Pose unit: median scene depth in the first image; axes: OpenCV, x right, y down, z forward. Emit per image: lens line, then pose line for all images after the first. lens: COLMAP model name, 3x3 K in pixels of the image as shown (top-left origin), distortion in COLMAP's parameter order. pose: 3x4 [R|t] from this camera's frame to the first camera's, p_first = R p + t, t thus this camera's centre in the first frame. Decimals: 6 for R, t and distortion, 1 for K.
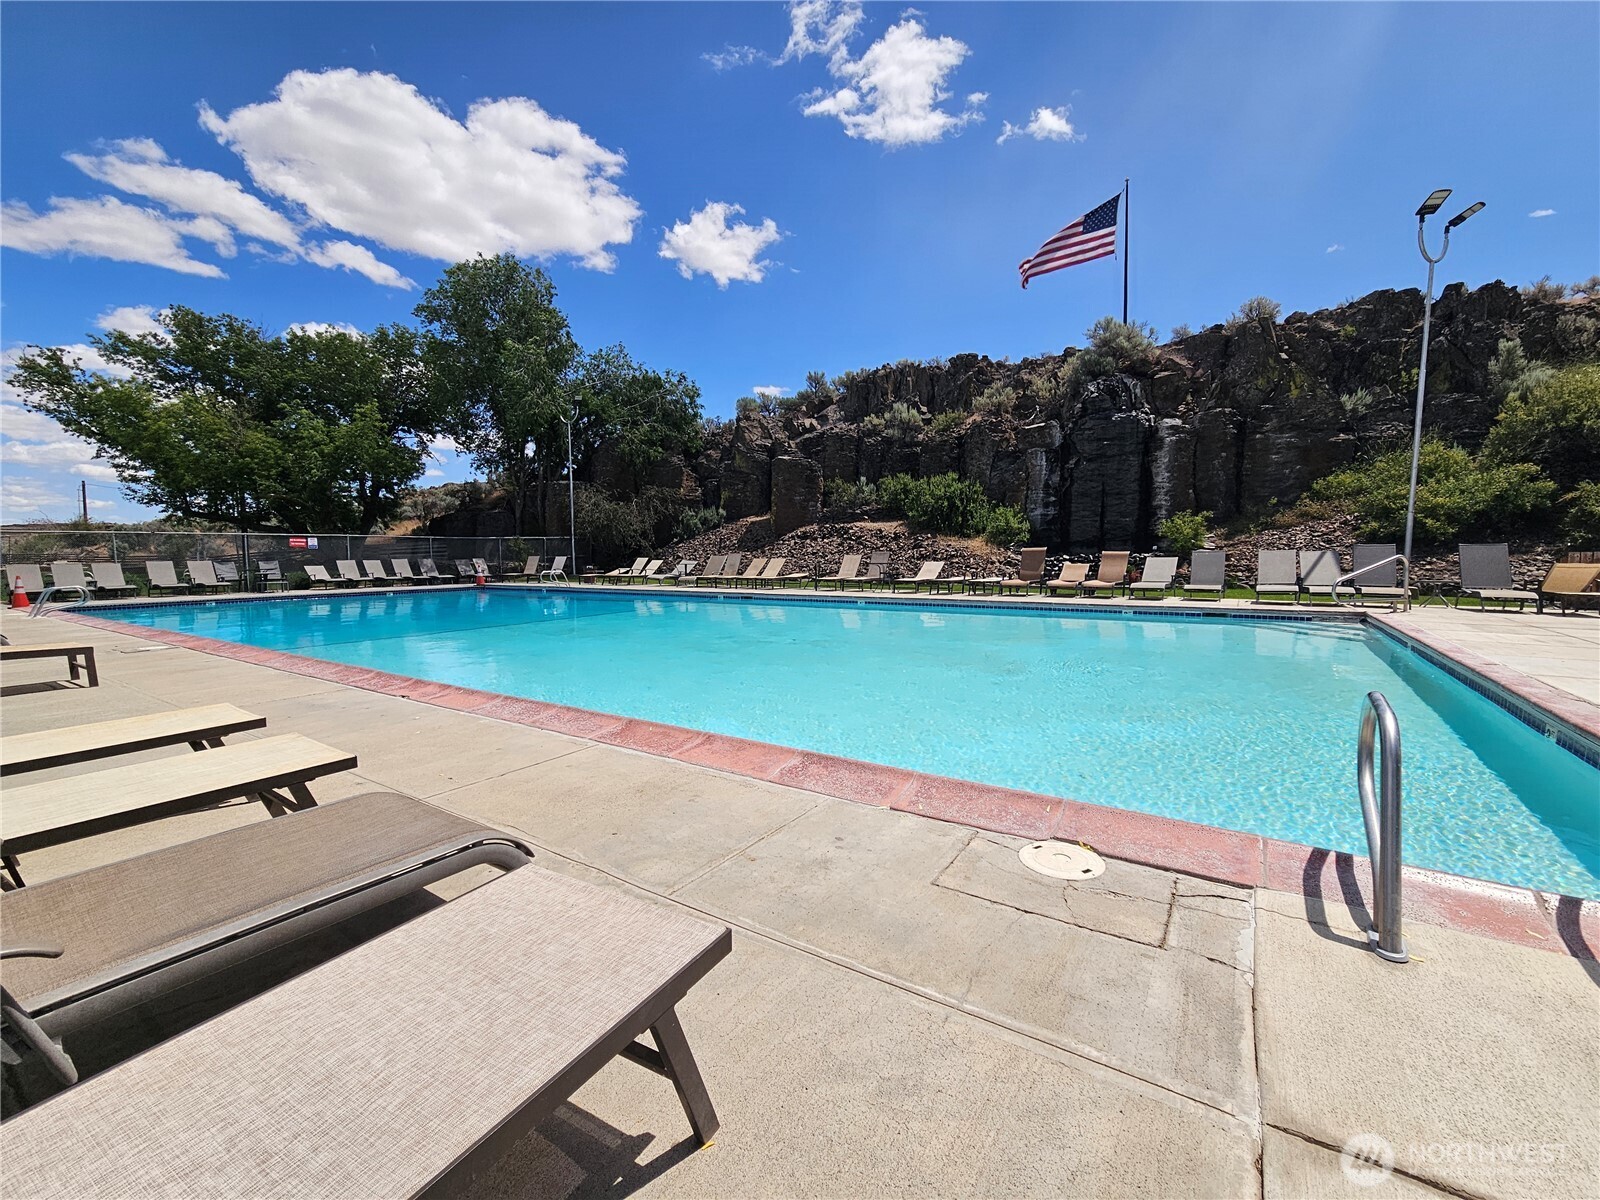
lens RADIAL K [[642.8, 0, 799.1], [0, 642.8, 597.6], [0, 0, 1]] dist [0.003628, 0.000399]
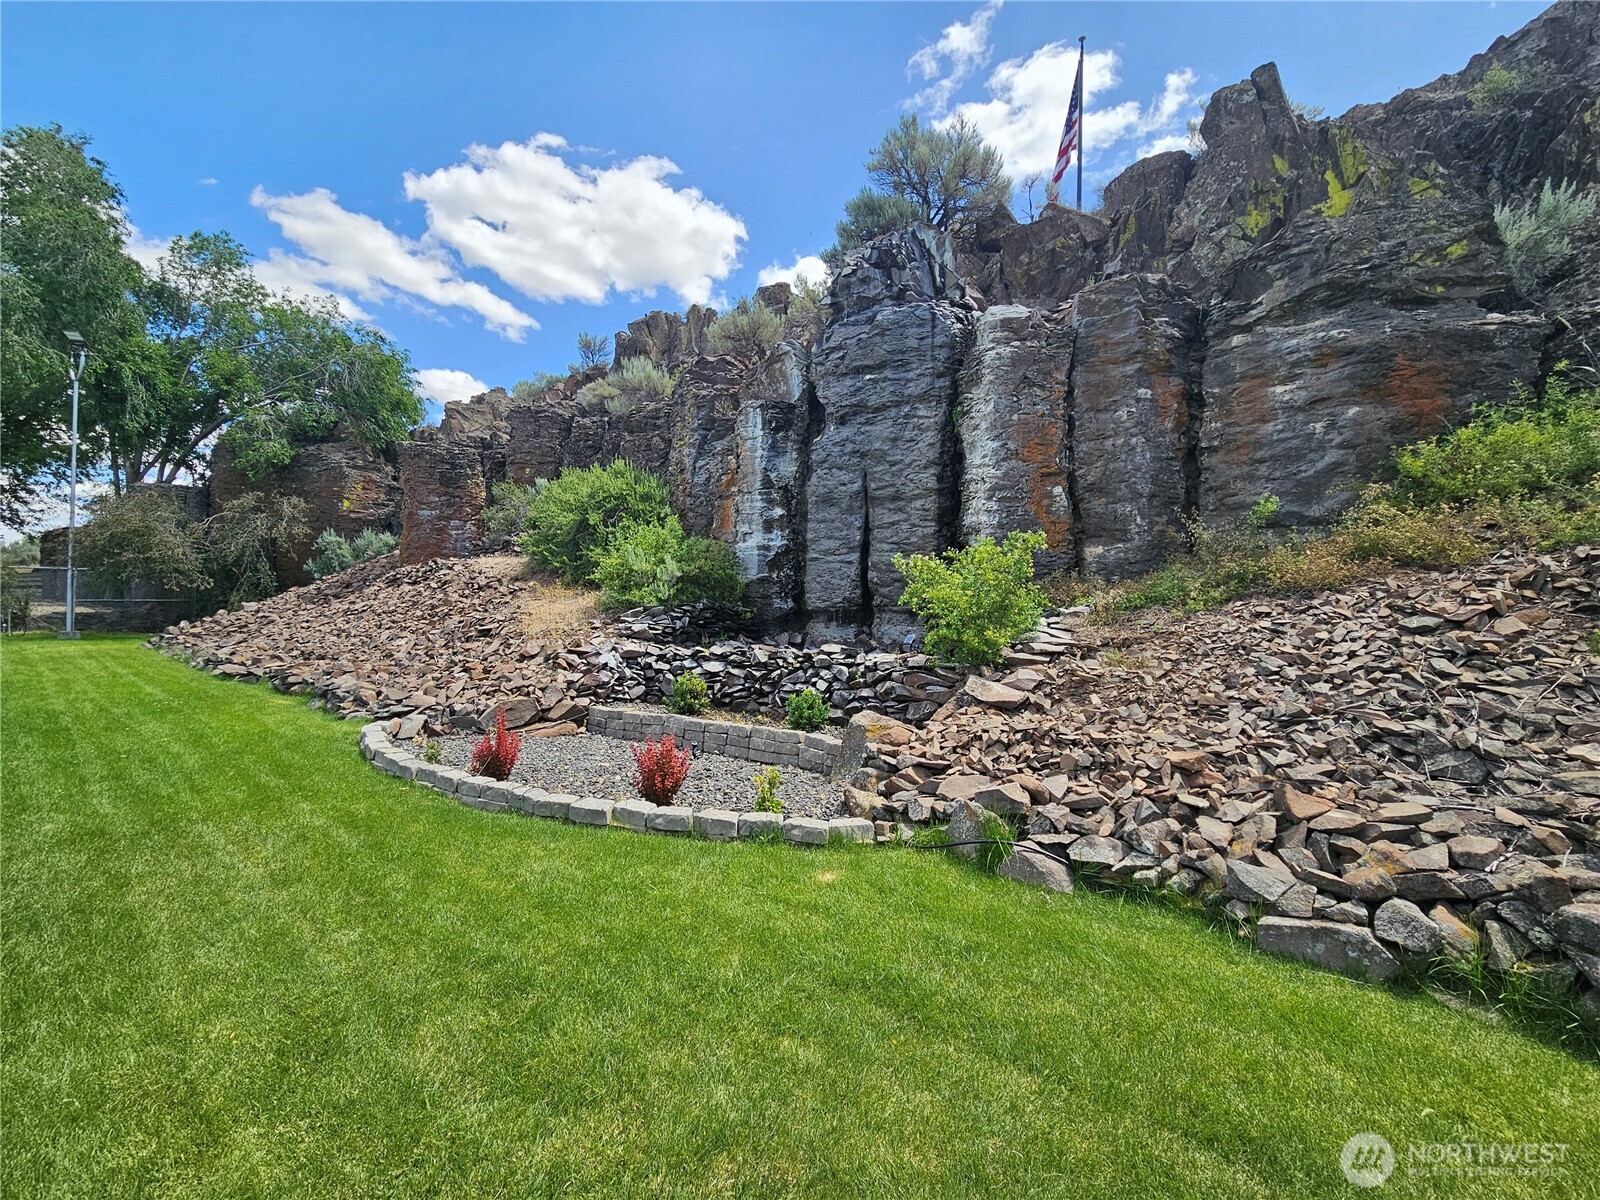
lens RADIAL K [[642.8, 0, 799.8], [0, 642.8, 600.8], [0, 0, 1]] dist [0.003628, 0.000399]
pose [[0.995021, 0.036752, -0.092641, 0.493236], [-0.043458, 0.996498, -0.071438, -0.066170], [0.089691, 0.075108, 0.993134, 0.612477]]
